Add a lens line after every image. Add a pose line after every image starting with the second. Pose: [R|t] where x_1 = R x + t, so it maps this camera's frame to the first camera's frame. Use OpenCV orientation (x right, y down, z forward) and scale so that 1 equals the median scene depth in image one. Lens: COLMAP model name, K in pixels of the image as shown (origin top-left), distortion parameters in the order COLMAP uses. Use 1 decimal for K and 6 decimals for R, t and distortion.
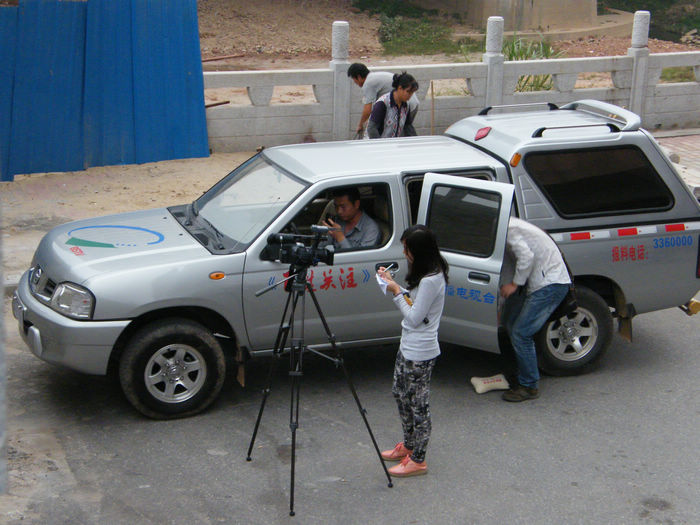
lens RADIAL K [[1500.7, 0, 350.0], [0, 1500.7, 262.5], [0, 0, 1]] dist [0.402520, -0.277637]
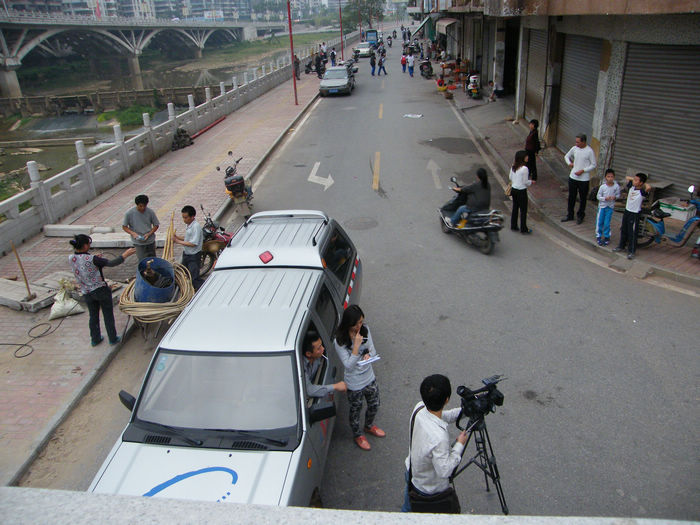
lens RADIAL K [[560.2, 0, 350.0], [0, 560.2, 262.5], [0, 0, 1]] dist [-0.138977, 0.000542]
pose [[0.431885, -0.412084, 0.802285, -0.323500], [0.308182, 0.903408, 0.298124, -0.227081], [-0.847643, 0.118495, 0.517165, 0.696006]]
